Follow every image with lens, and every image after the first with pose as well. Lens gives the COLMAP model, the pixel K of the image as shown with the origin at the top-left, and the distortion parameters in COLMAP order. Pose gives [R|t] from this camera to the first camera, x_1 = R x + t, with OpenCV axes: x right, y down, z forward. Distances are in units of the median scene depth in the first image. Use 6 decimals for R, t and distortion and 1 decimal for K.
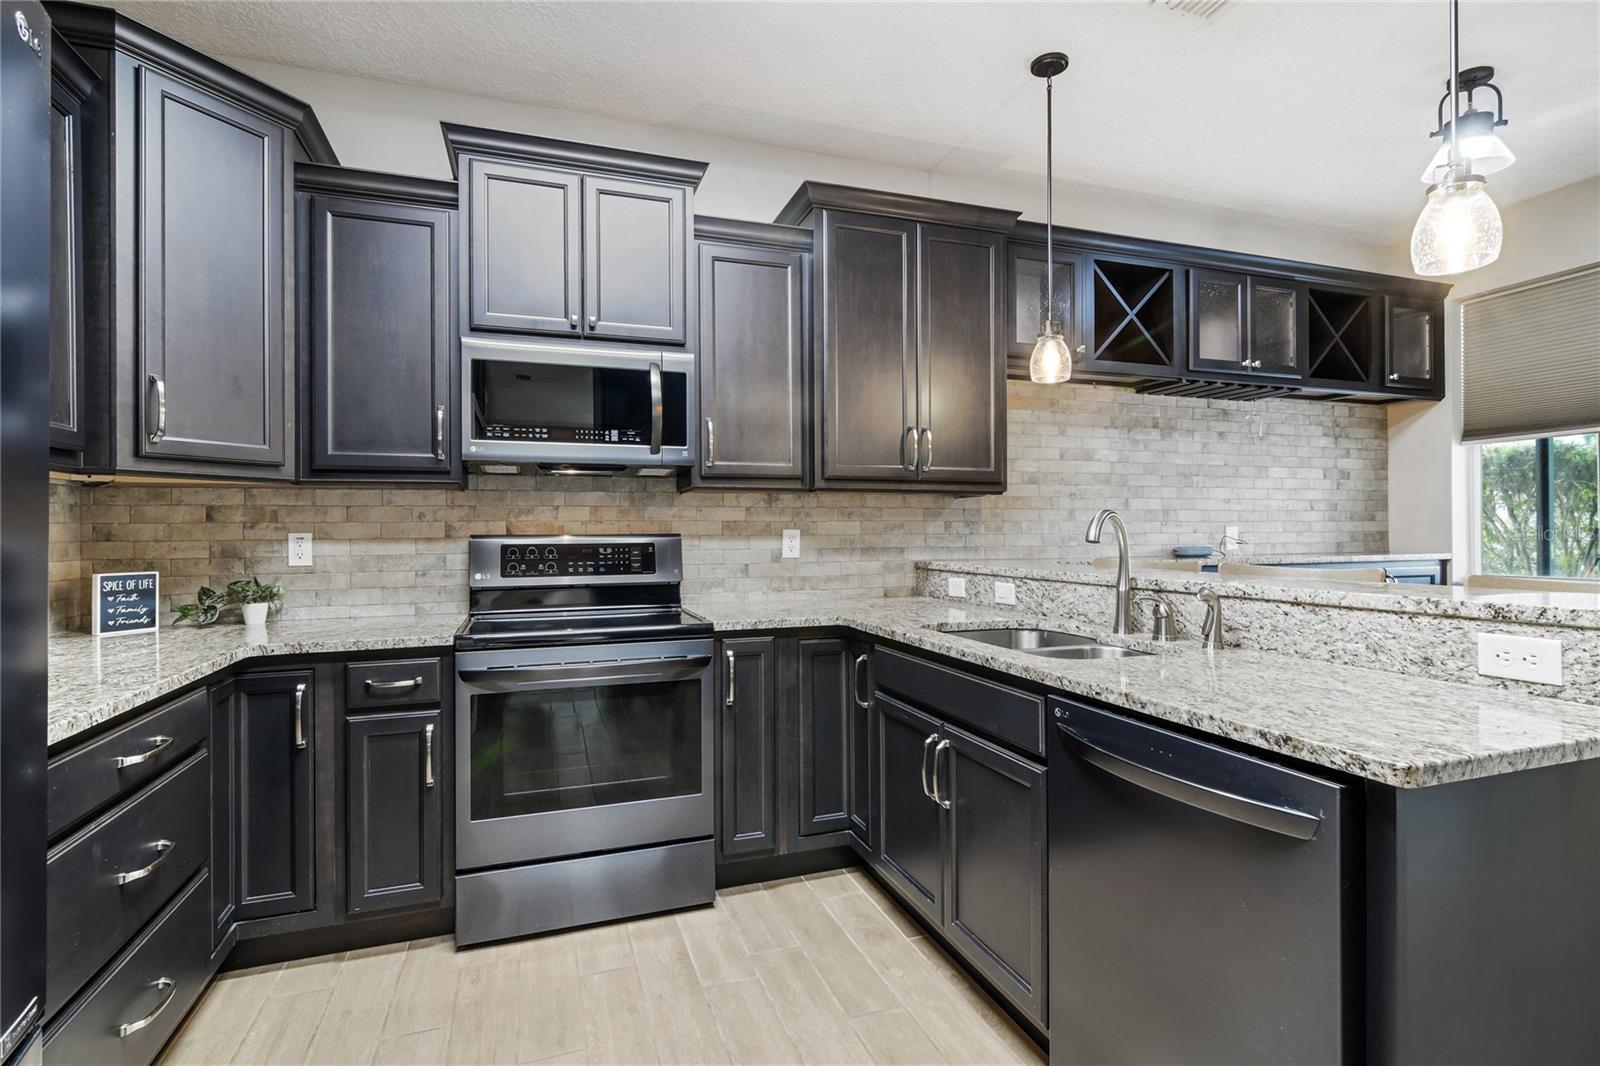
lens RADIAL K [[765.5, 0, 800.0], [0, 765.5, 533.0], [0, 0, 1]] dist [0.000624, -0.001109]
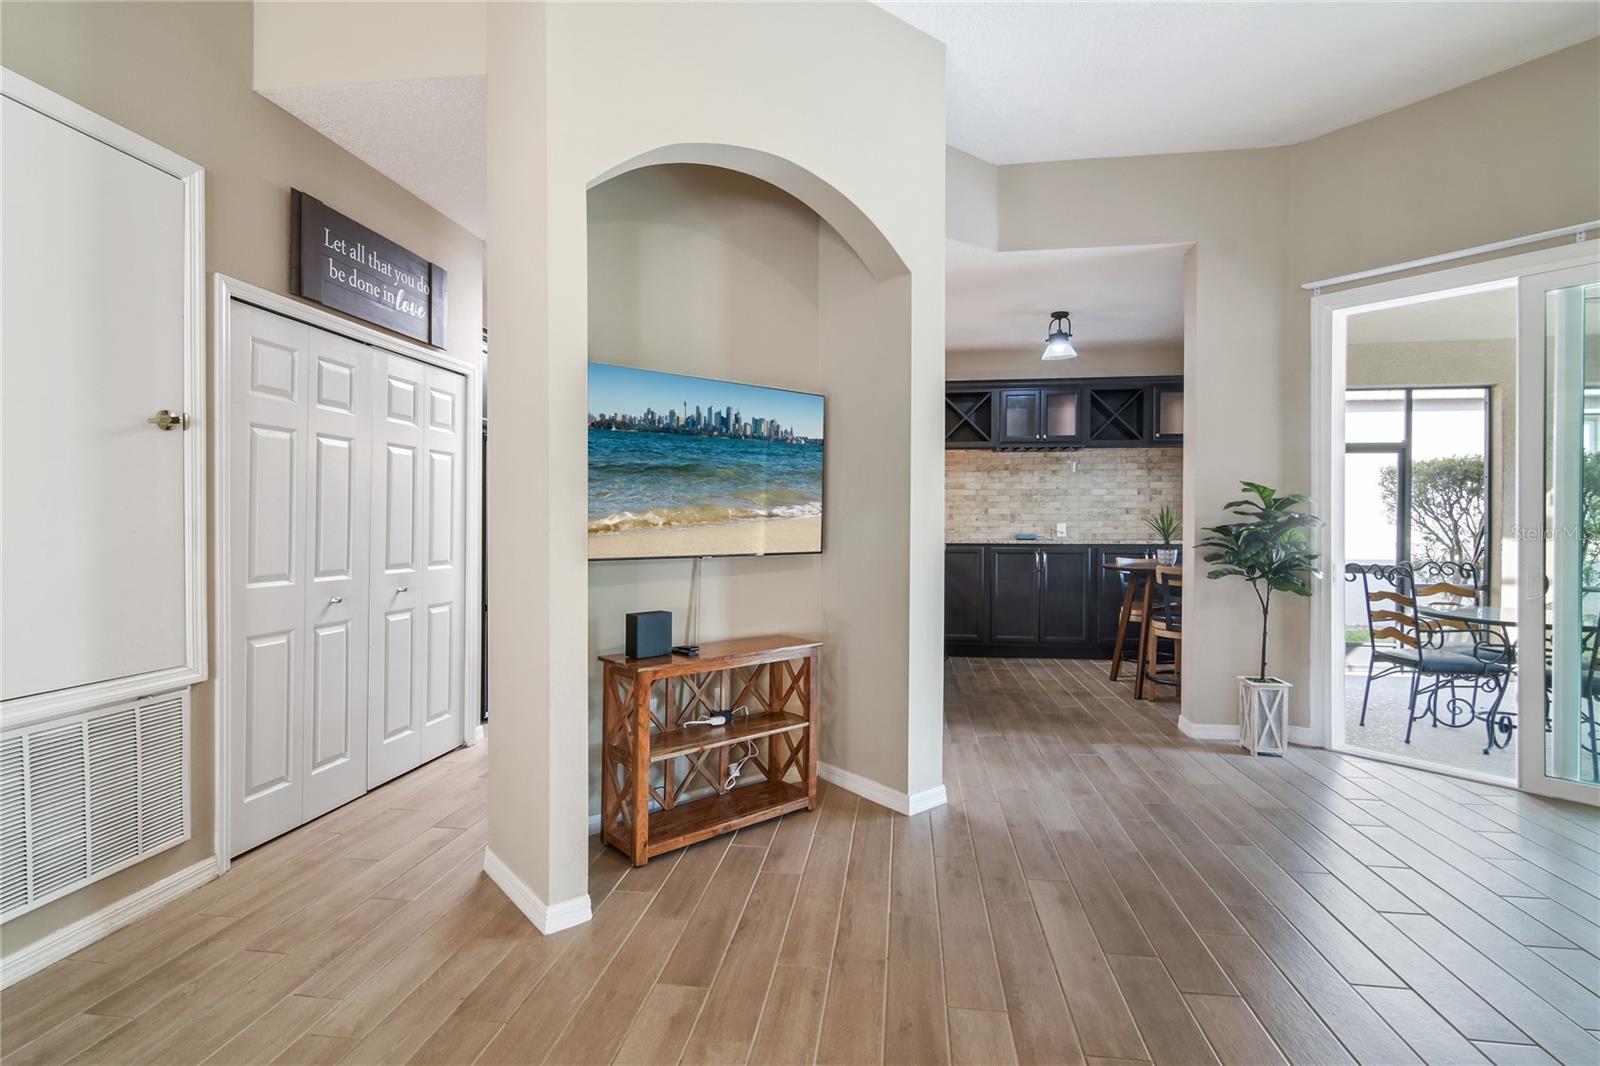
lens RADIAL K [[757.5, 0, 800.0], [0, 757.5, 533.0], [0, 0, 1]] dist [-0.010376, -0.000109]
pose [[0.891298, 0.013380, -0.453220, 1.175113], [-0.006520, 0.999839, 0.016696, -0.016441], [0.453370, -0.011926, 0.891243, -1.193978]]
